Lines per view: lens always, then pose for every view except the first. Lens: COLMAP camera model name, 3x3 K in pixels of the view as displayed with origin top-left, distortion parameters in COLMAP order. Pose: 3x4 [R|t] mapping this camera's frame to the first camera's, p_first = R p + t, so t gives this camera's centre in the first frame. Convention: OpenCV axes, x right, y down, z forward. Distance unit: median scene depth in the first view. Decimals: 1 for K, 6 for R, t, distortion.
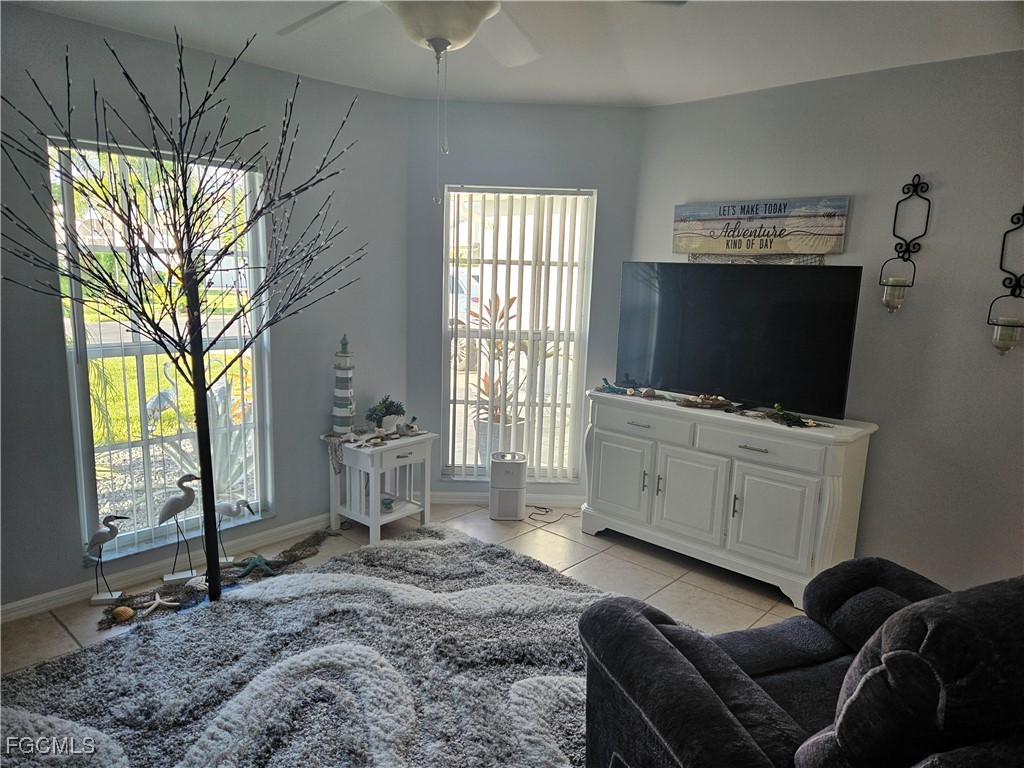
lens RADIAL K [[682.5, 0, 503.9], [0, 682.5, 385.8], [0, 0, 1]] dist [0.082092, -0.082103]
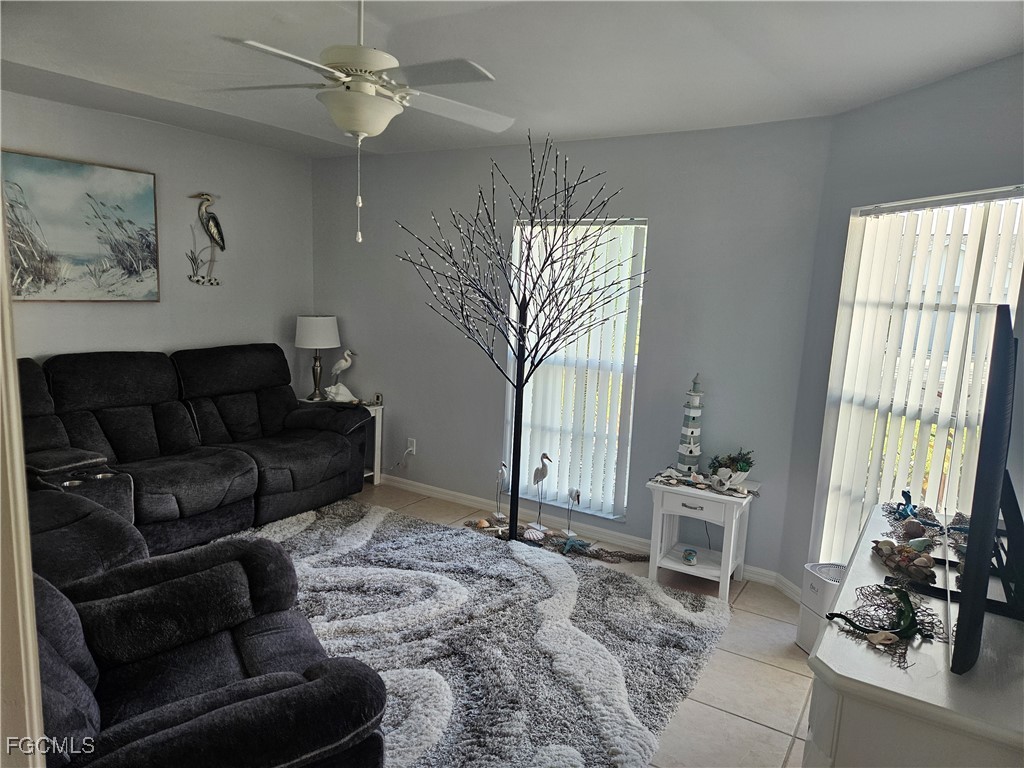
lens RADIAL K [[682.5, 0, 503.9], [0, 682.5, 385.8], [0, 0, 1]] dist [0.082092, -0.082103]
pose [[0.175313, 0.124228, -0.976644, 0.796856], [-0.209031, 0.974087, 0.086380, -0.097627], [0.962066, 0.189005, 0.196738, 0.612823]]
